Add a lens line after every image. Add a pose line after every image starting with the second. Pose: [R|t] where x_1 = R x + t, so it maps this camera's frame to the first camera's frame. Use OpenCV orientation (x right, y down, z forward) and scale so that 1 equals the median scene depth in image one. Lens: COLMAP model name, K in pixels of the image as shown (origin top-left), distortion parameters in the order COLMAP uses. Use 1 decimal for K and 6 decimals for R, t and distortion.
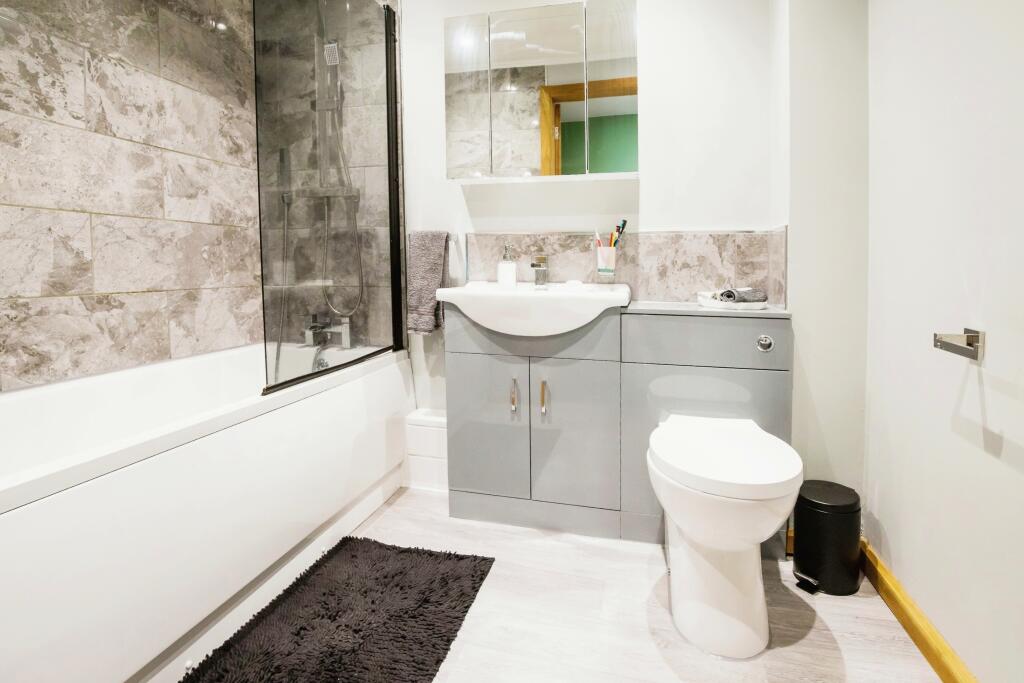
lens RADIAL K [[510.2, 0, 512.0], [0, 510.2, 341.5], [0, 0, 1]] dist [-0.042350, 0.009685]
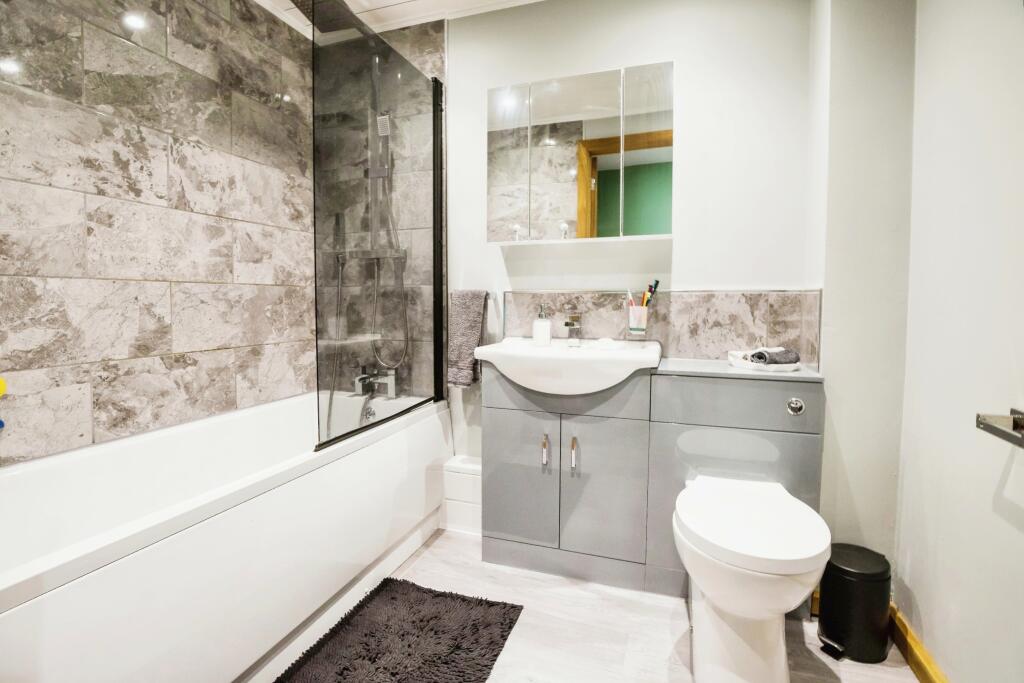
lens RADIAL K [[473.0, 0, 504.3], [0, 473.0, 323.7], [0, 0, 1]] dist [-0.038437, 0.006165]
pose [[0.995438, 0.023126, -0.092569, 0.003159], [-0.023243, 0.999730, -0.000184, -0.151595], [0.092540, 0.002335, 0.995706, 0.018270]]
